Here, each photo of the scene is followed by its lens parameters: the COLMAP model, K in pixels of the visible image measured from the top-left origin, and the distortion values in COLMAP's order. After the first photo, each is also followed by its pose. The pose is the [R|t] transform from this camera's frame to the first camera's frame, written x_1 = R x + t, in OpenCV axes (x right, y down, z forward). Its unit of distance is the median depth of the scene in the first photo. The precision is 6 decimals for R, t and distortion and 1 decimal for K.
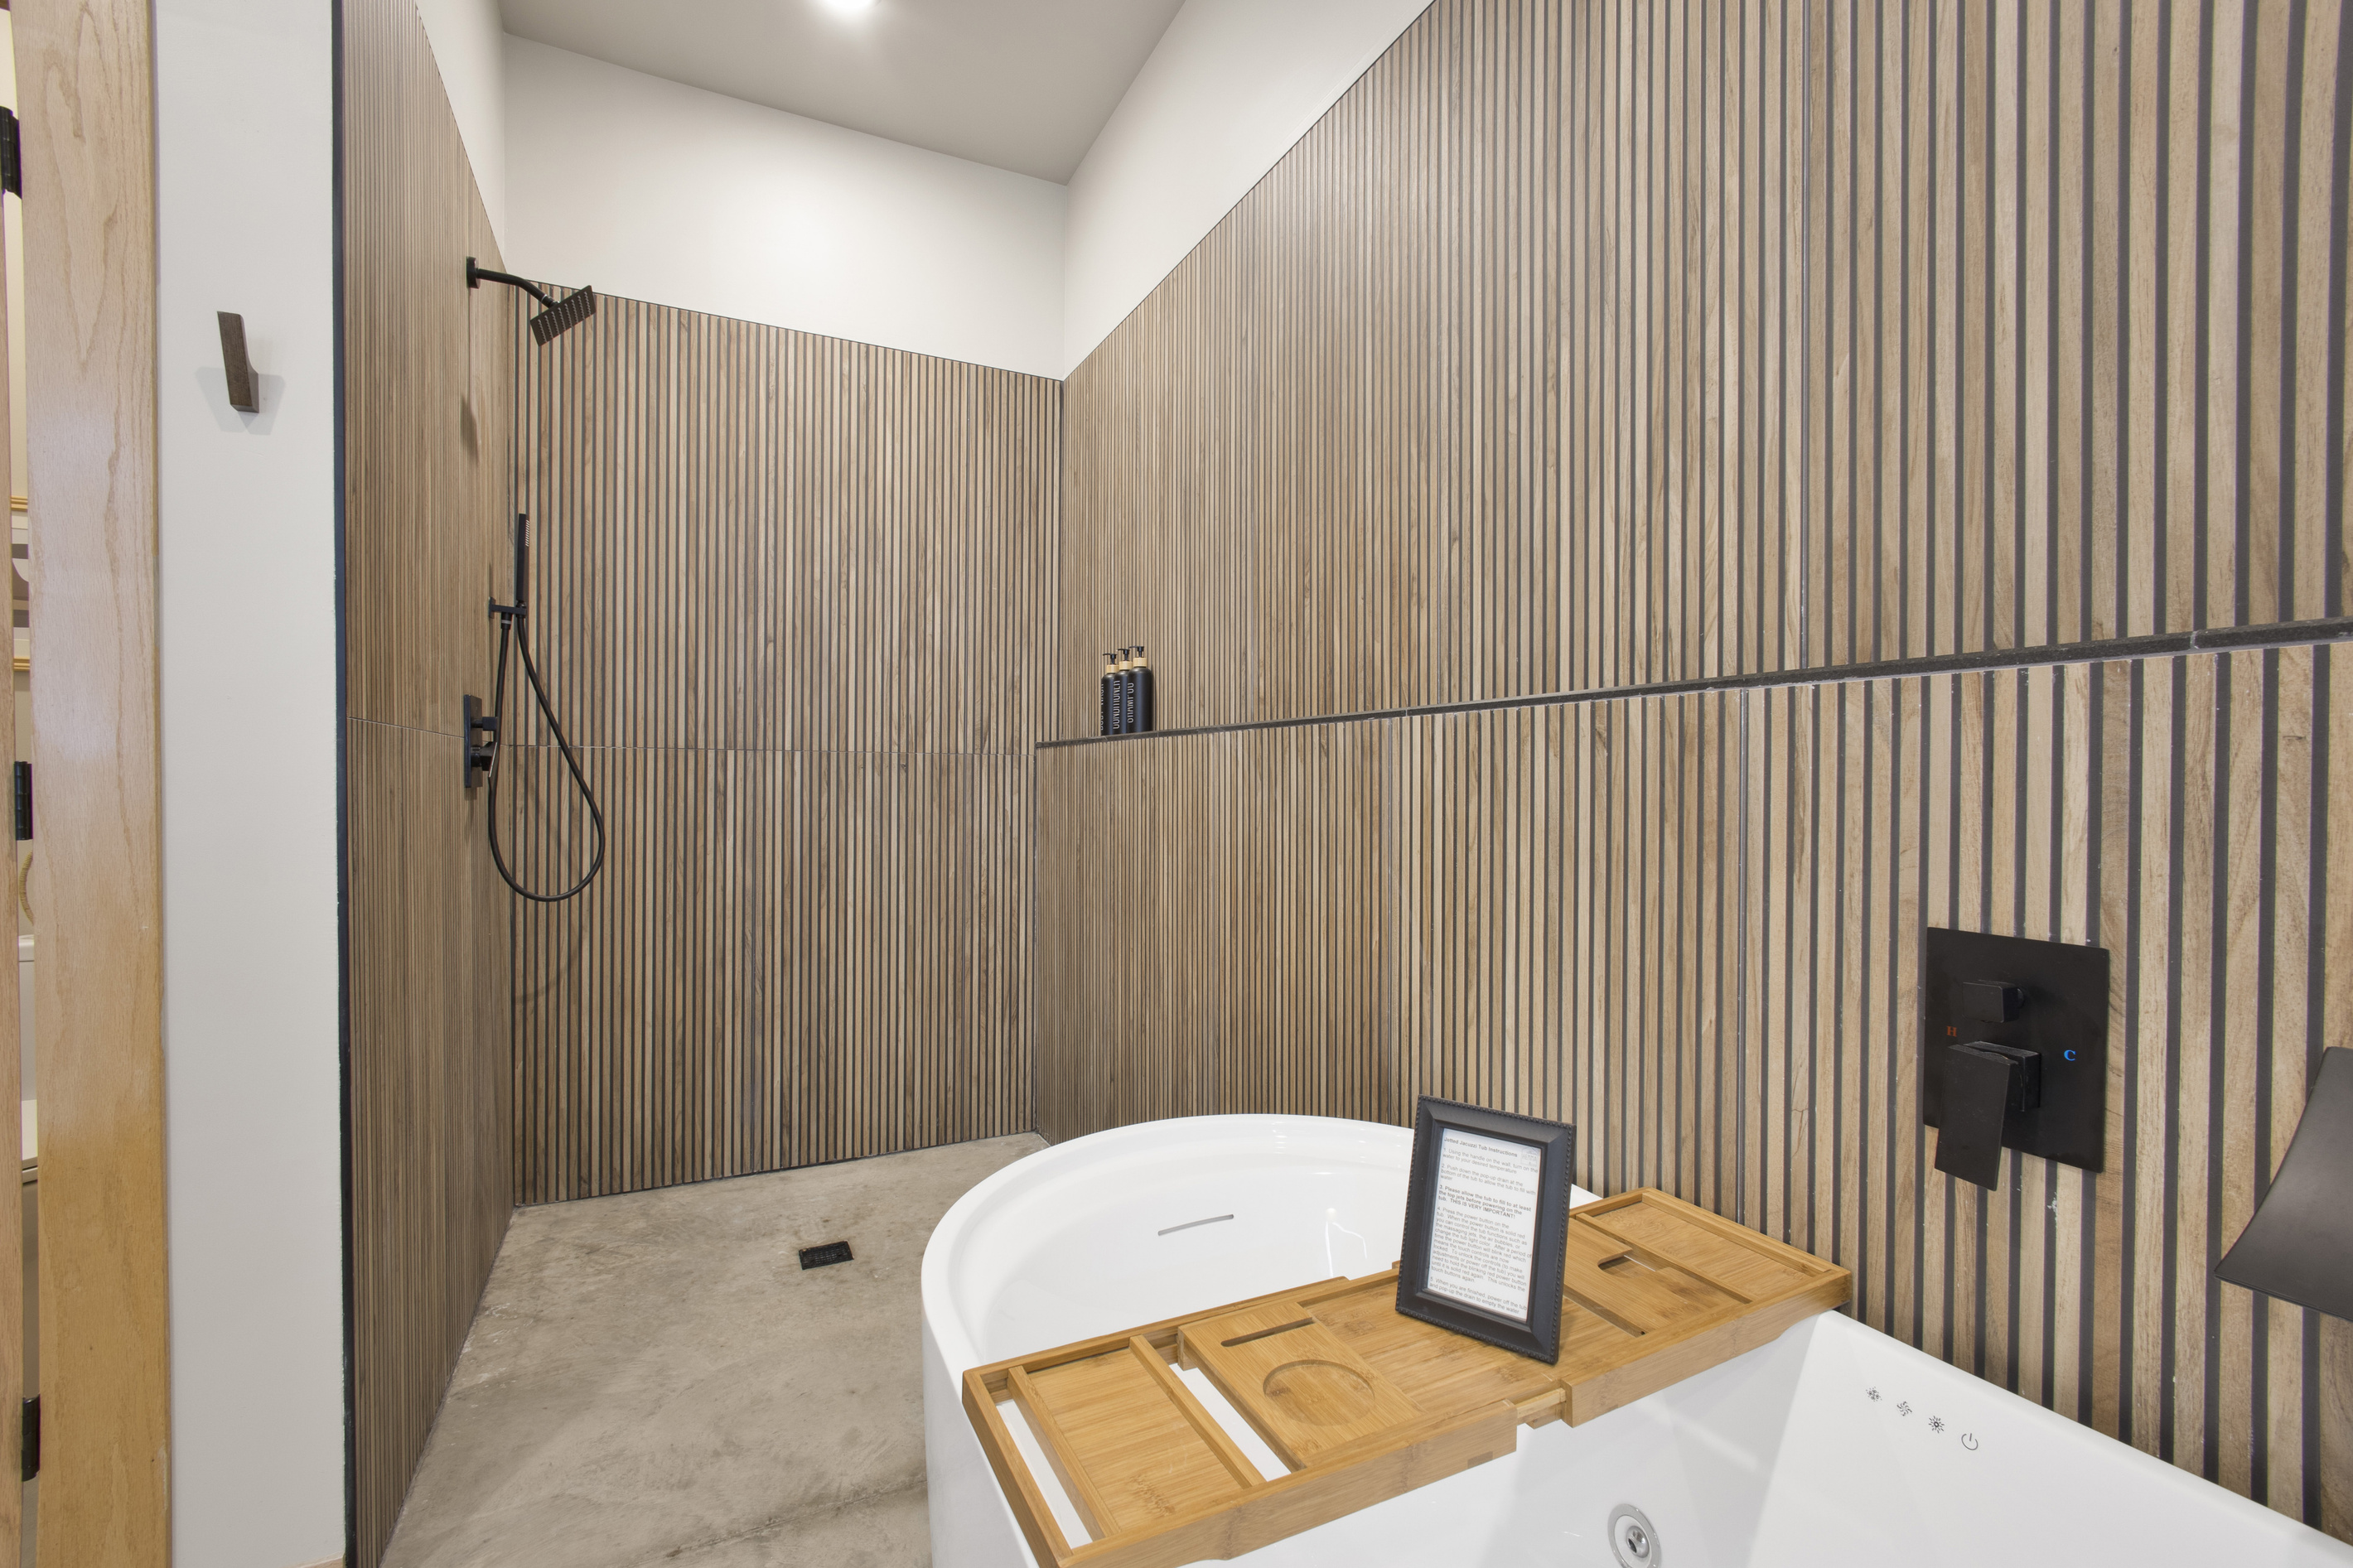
lens RADIAL K [[1017.9, 0, 1165.0], [0, 1017.9, 785.4], [0, 0, 1]] dist [-0.005398, 0.000100]
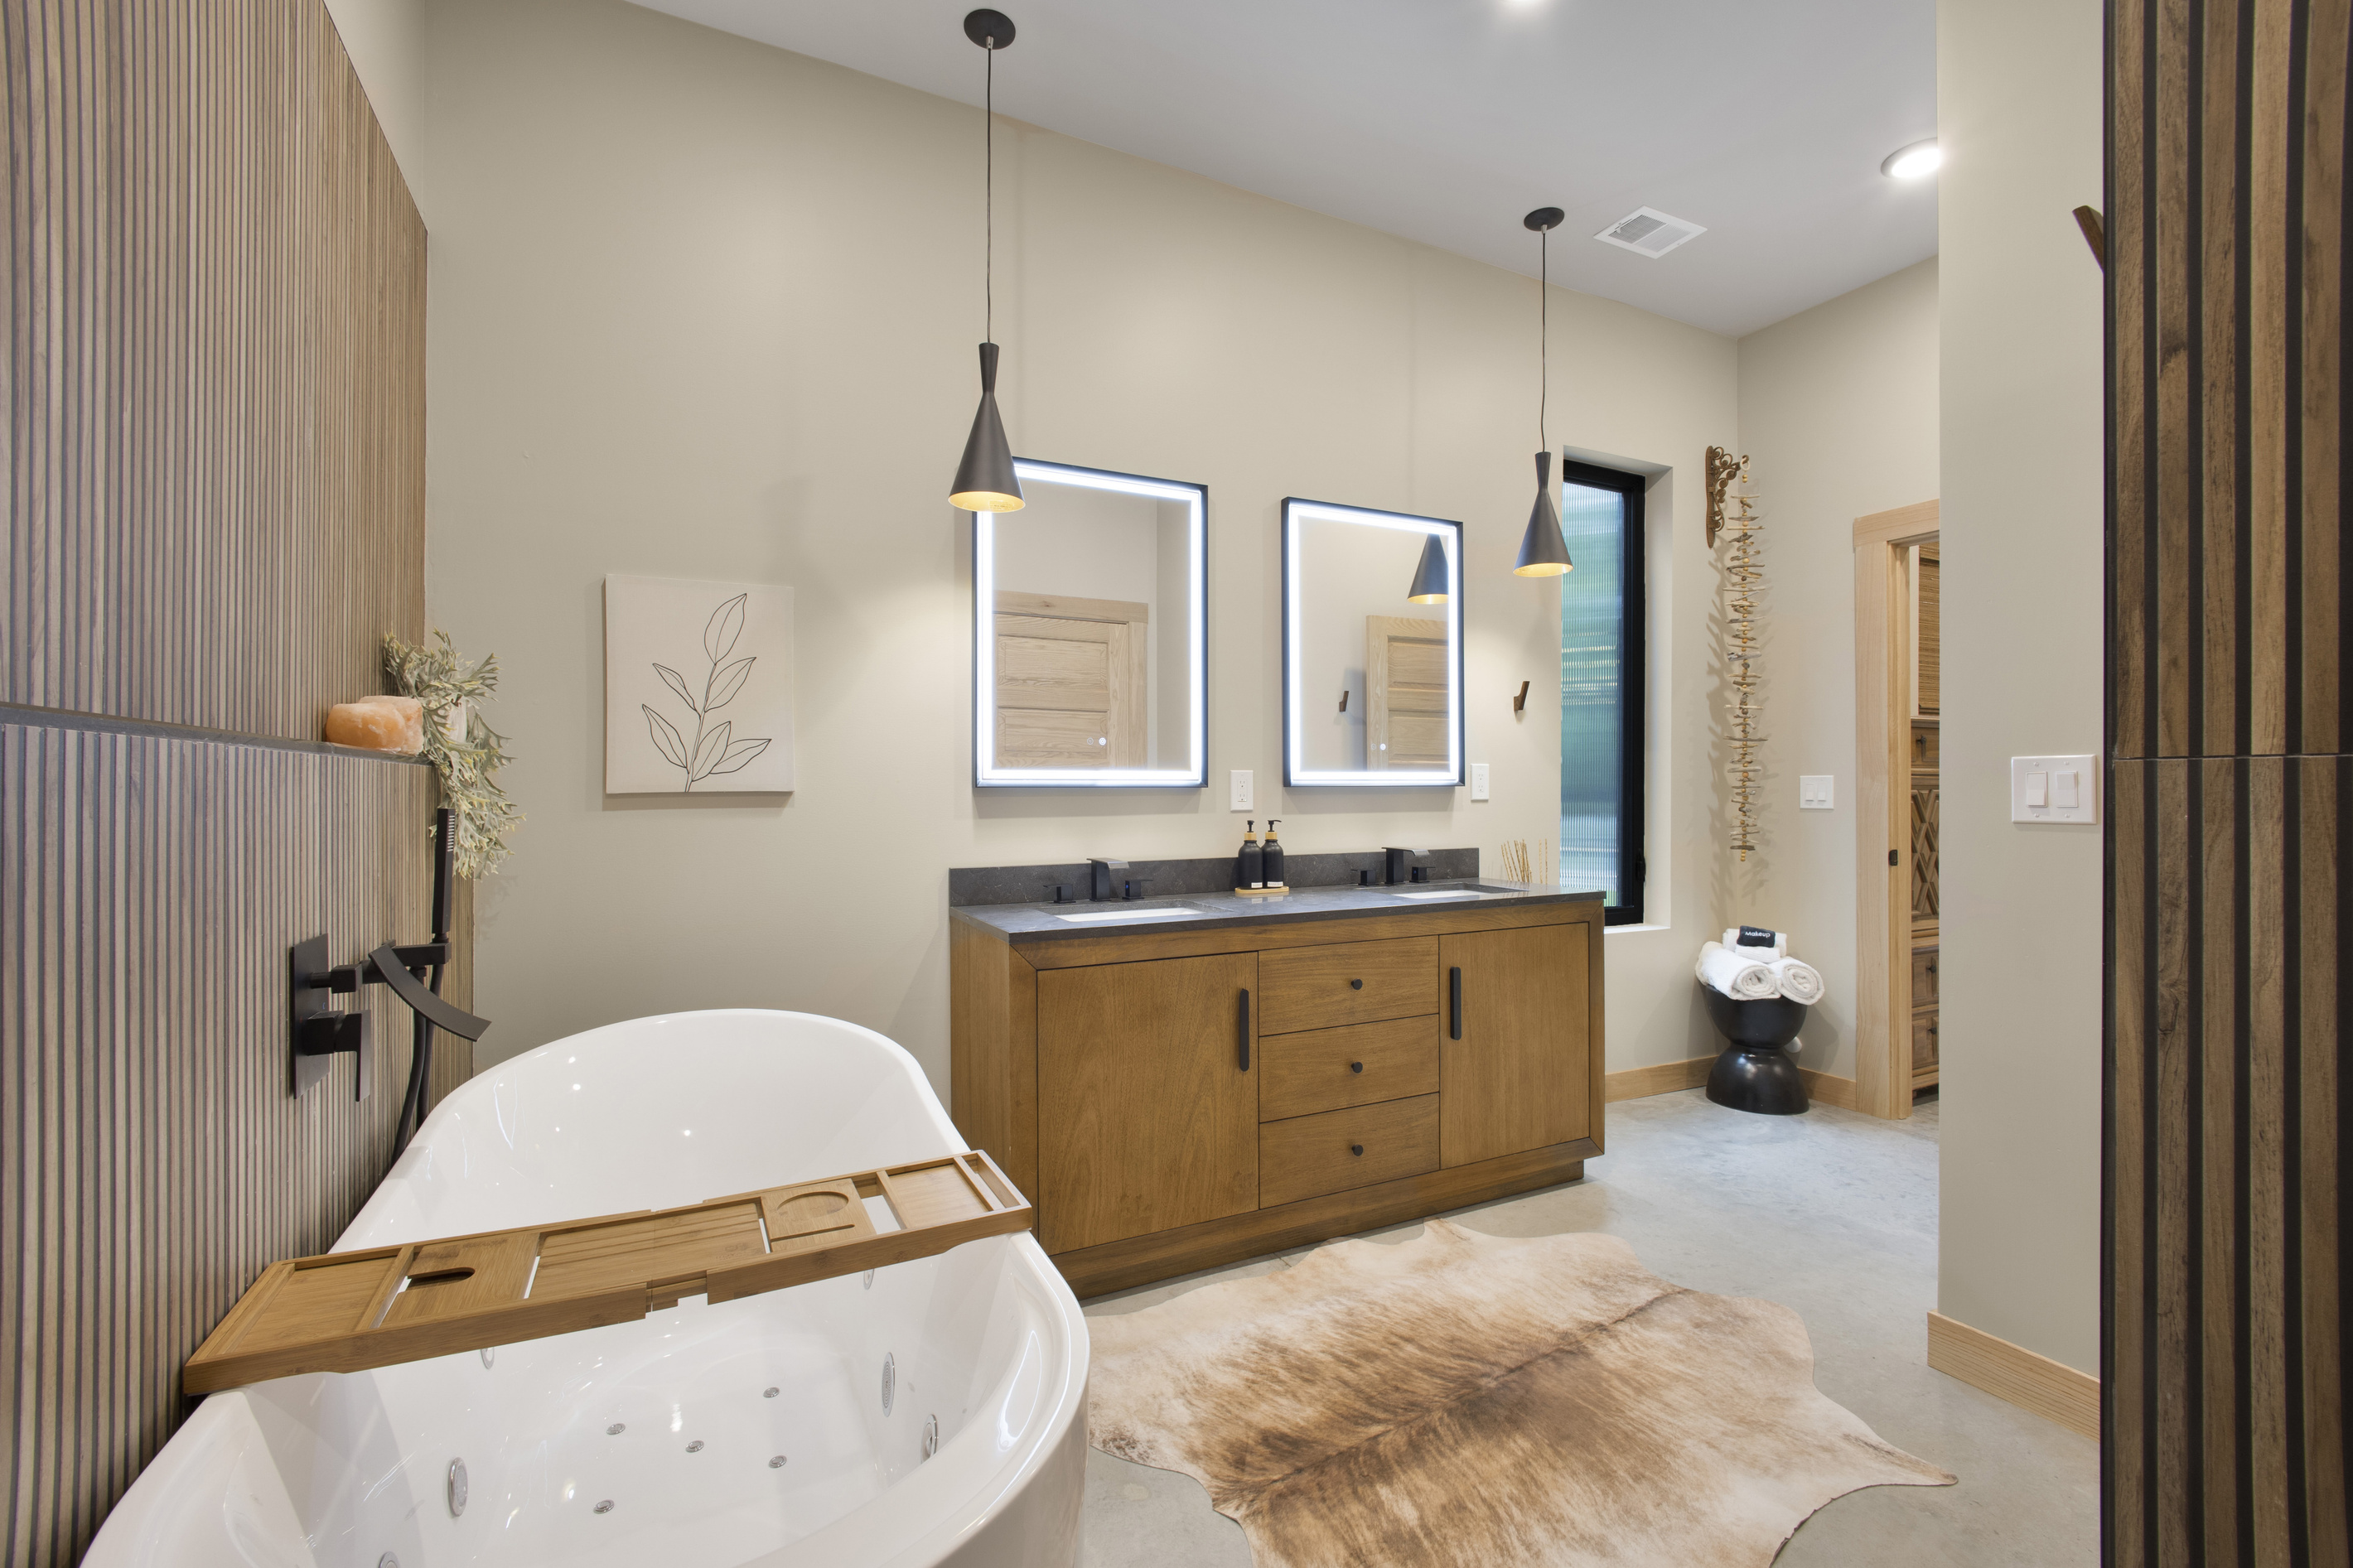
lens RADIAL K [[1017.9, 0, 1180.3], [0, 1017.9, 773.0], [0, 0, 1]] dist [-0.005398, 0.000100]
pose [[-0.999900, -0.006400, -0.012646, -0.263325], [-0.006394, 0.999979, -0.000501, -0.069002], [0.012649, -0.000420, -0.999920, 1.664300]]
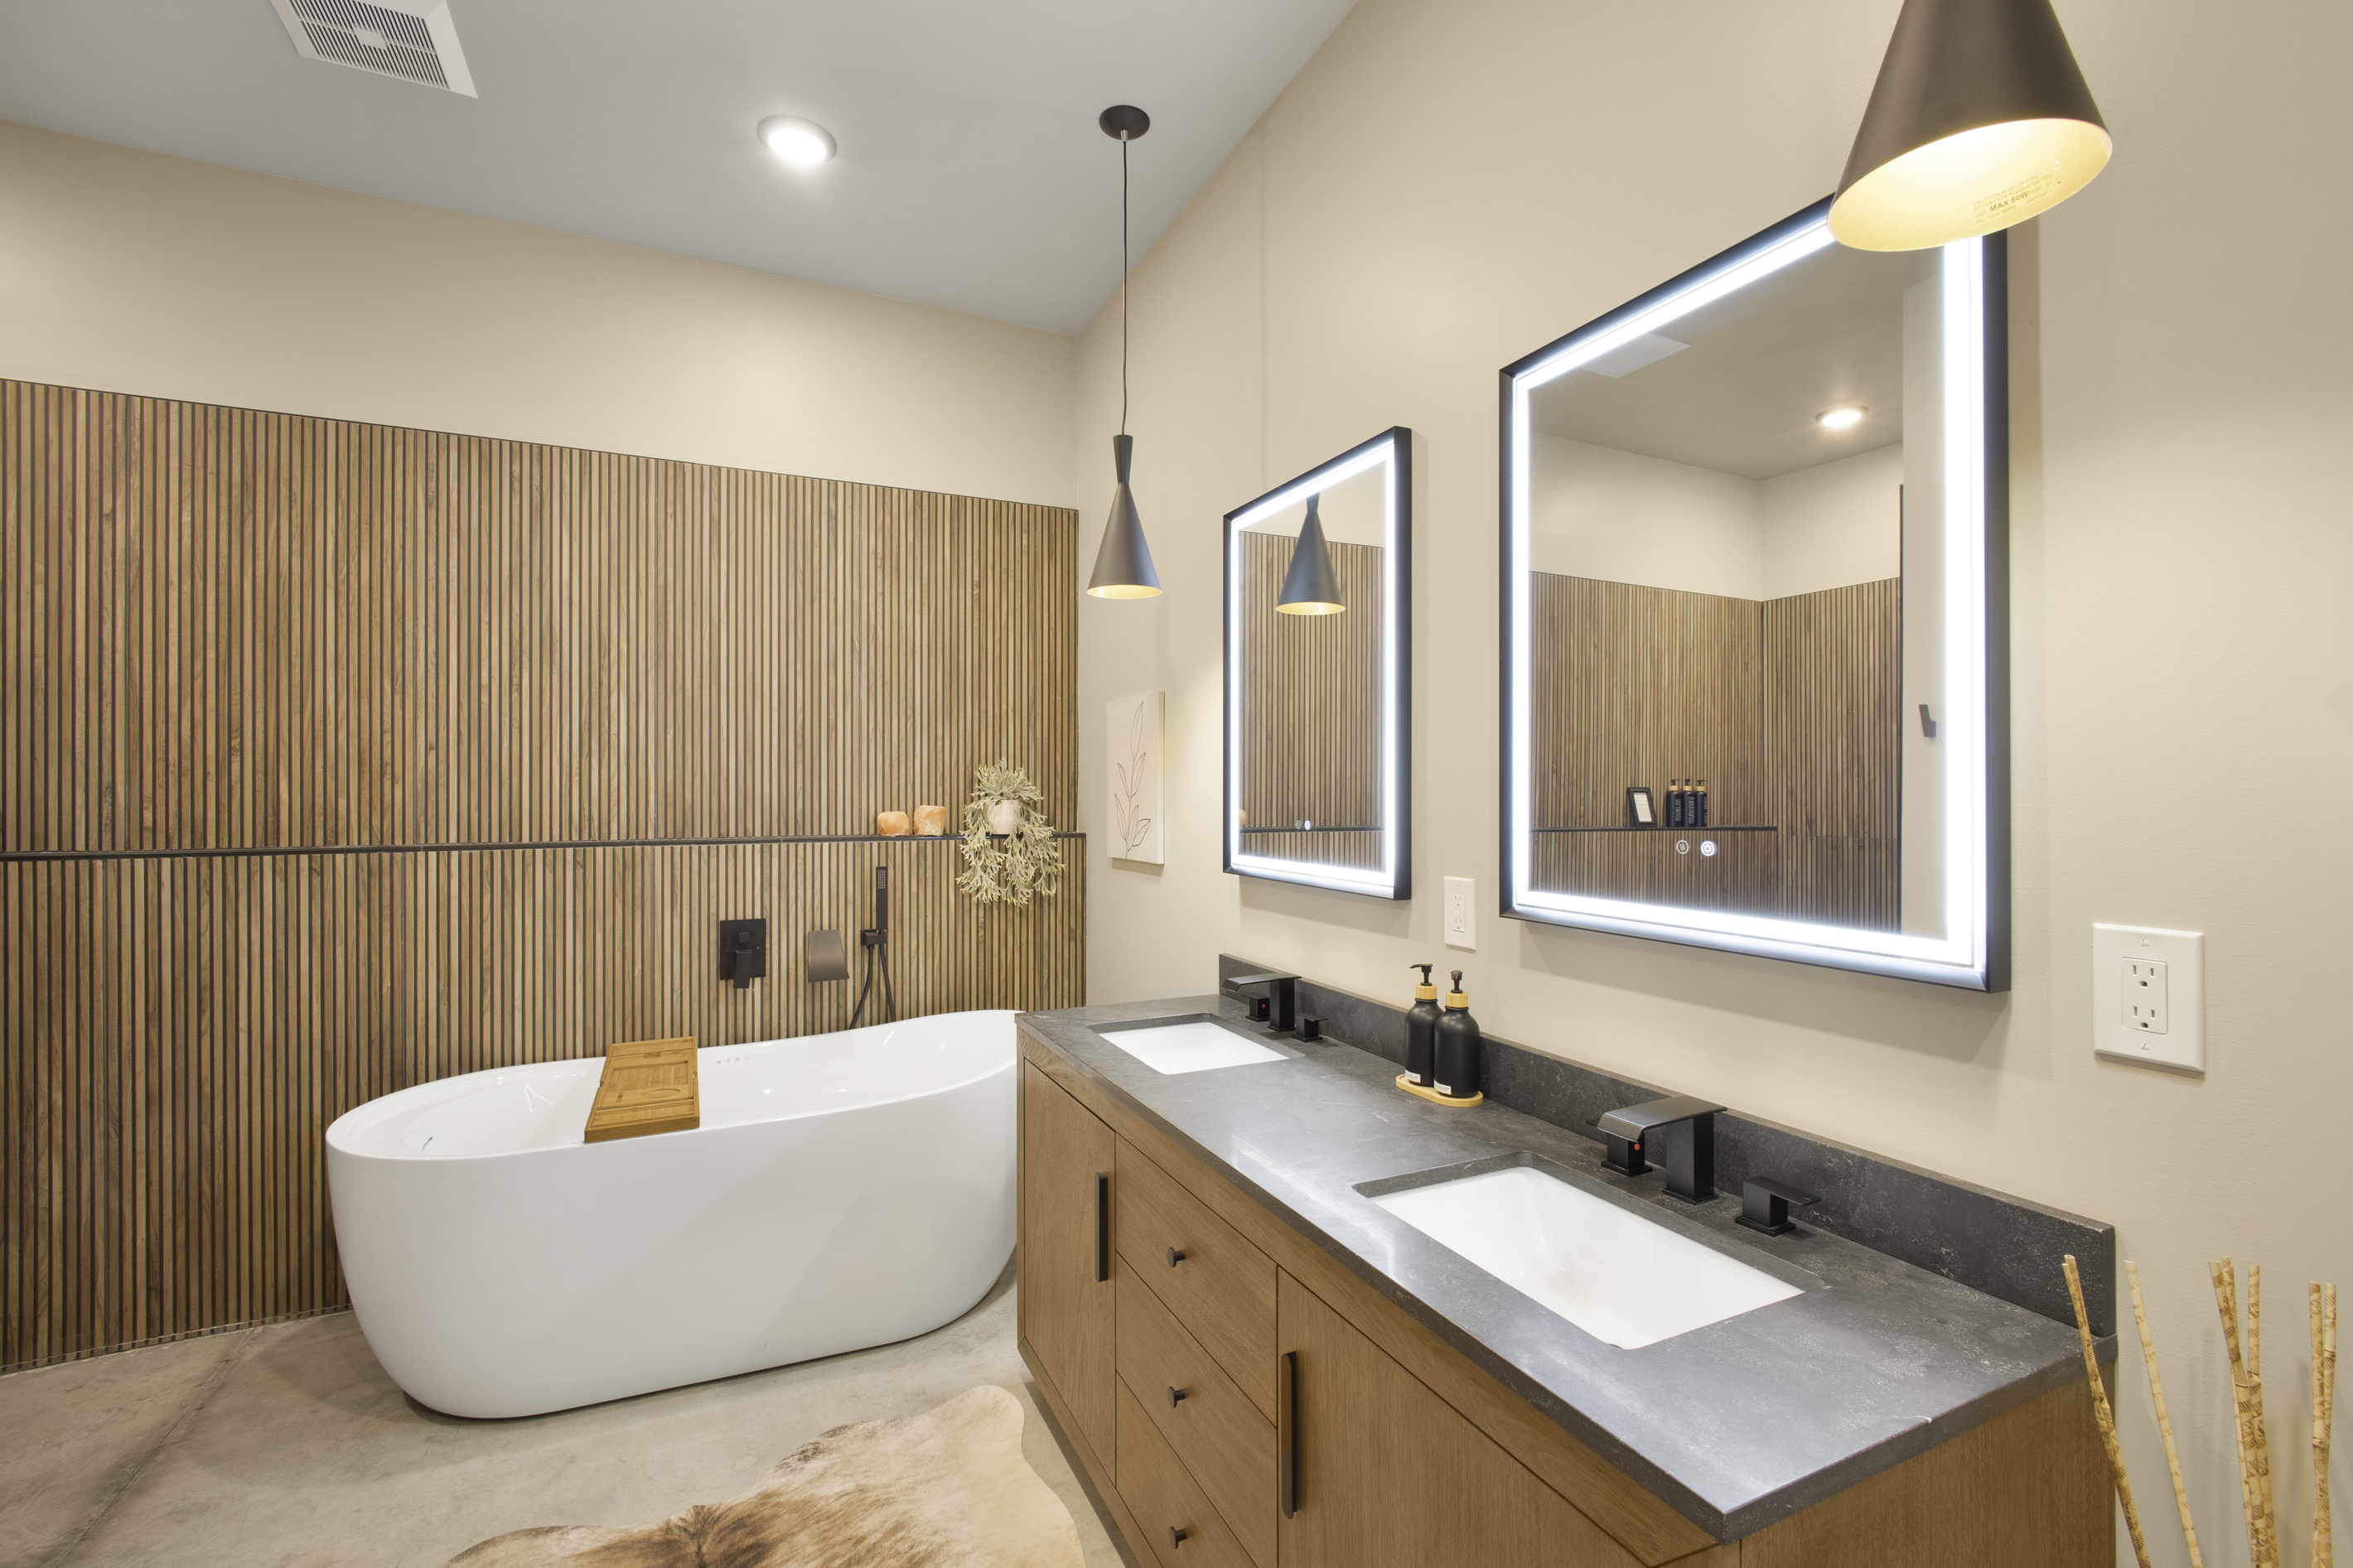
lens RADIAL K [[1017.9, 0, 1179.3], [0, 1017.9, 779.4], [0, 0, 1]] dist [-0.005398, 0.000100]
pose [[0.011880, 0.004757, 0.999918, -1.859580], [0.010497, 0.999933, -0.004882, -0.211779], [-0.999874, 0.010554, 0.011830, -0.401904]]
